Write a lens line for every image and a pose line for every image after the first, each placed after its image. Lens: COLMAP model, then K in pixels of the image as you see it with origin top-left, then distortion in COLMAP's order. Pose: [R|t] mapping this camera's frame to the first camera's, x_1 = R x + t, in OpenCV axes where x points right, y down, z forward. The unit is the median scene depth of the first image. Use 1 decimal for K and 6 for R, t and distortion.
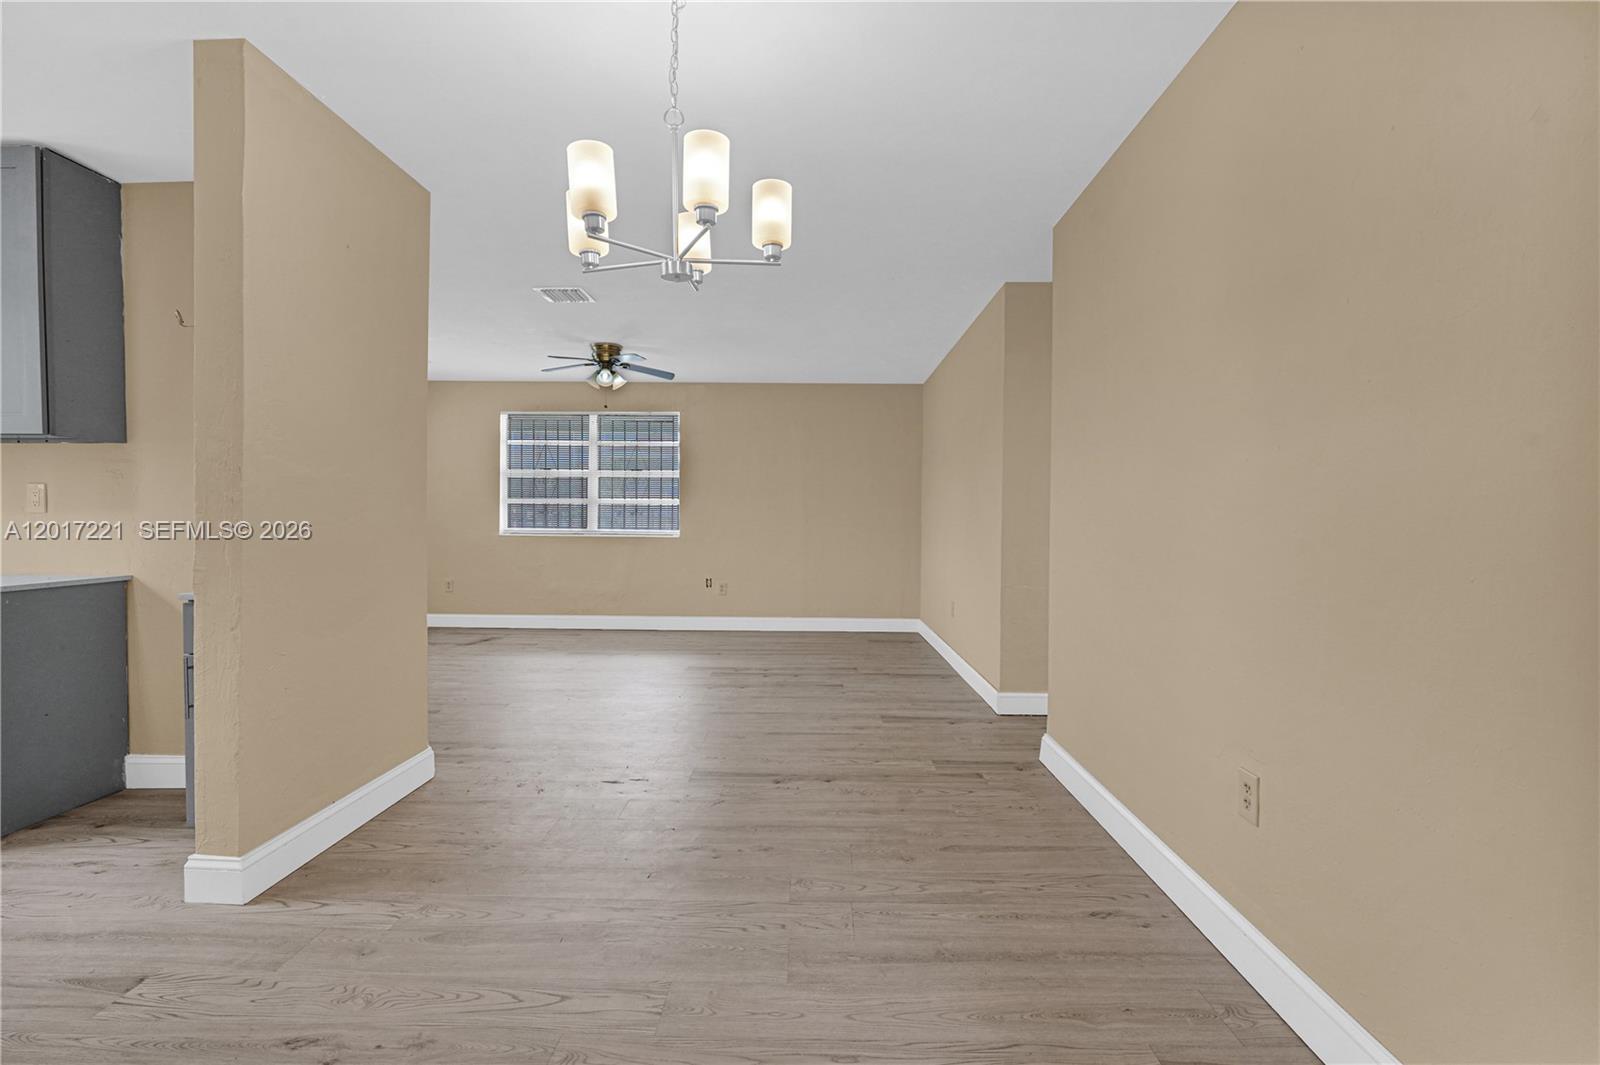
lens RADIAL K [[733.7, 0, 800.0], [0, 733.7, 532.5], [0, 0, 1]] dist [-0.023499, 0.011333]
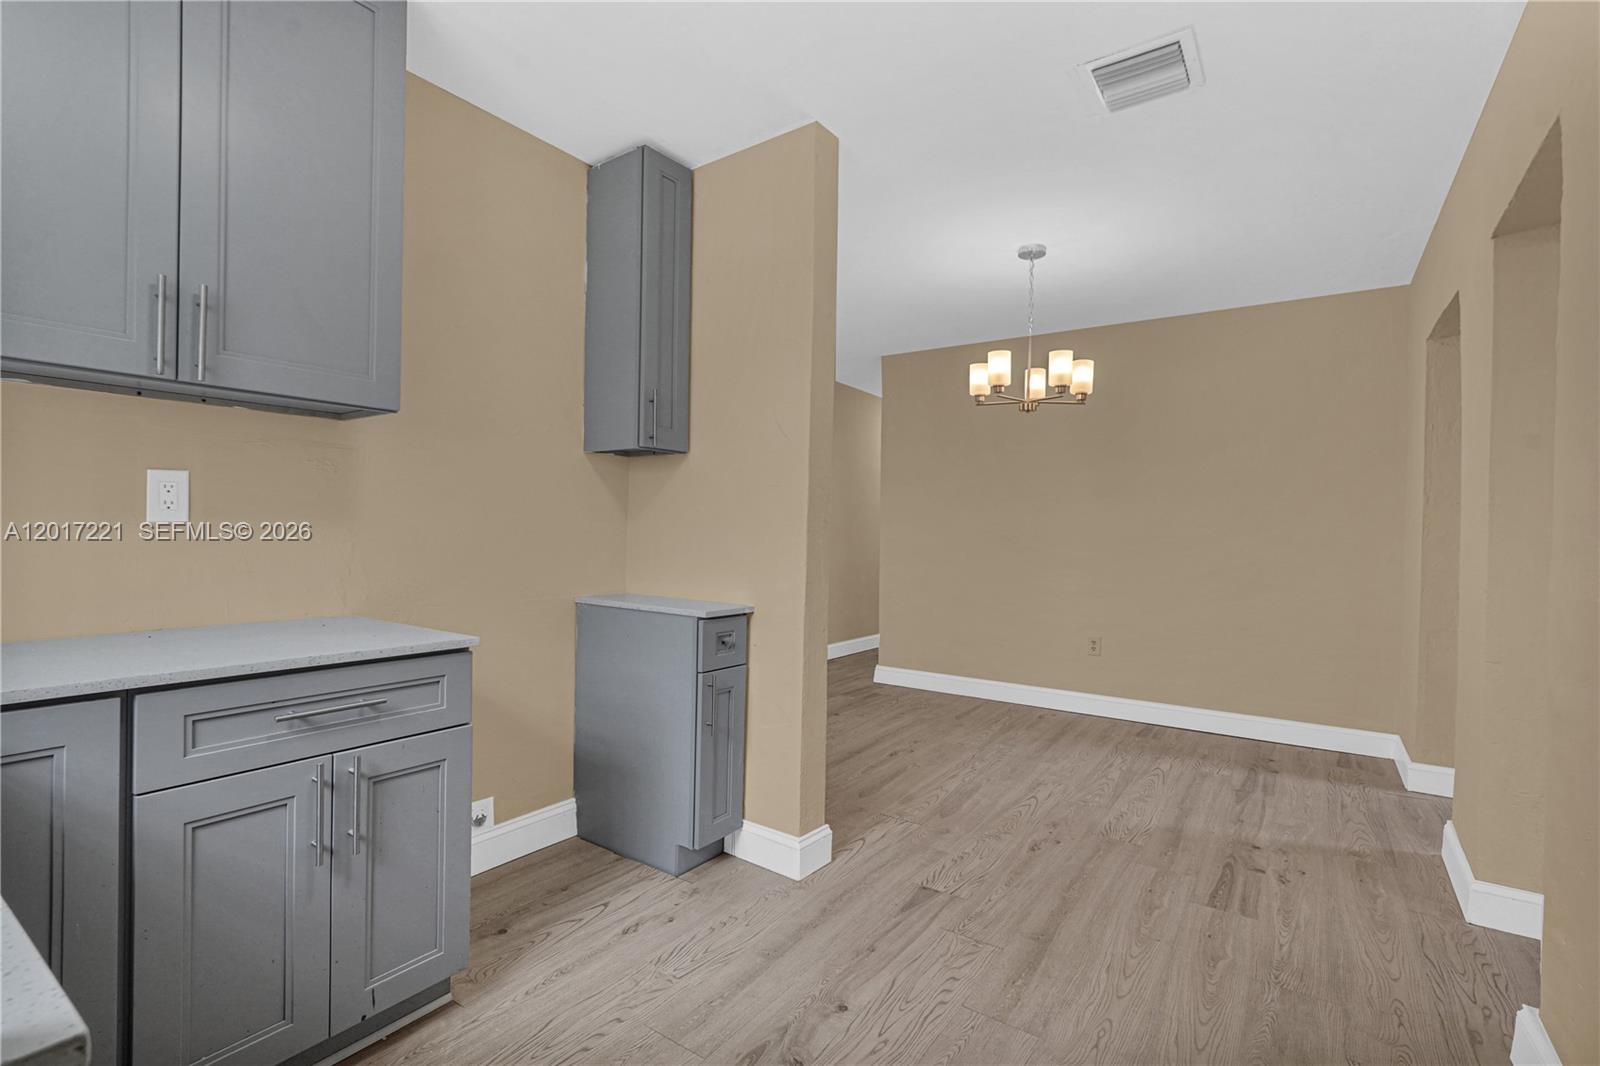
lens RADIAL K [[734.9, 0, 798.9], [0, 734.9, 530.9], [0, 0, 1]] dist [-0.020388, 0.008404]
pose [[0.554315, 0.004898, 0.832293, -1.309110], [0.005315, 0.999941, -0.009425, -0.012617], [-0.832290, 0.009648, 0.554257, 0.273293]]
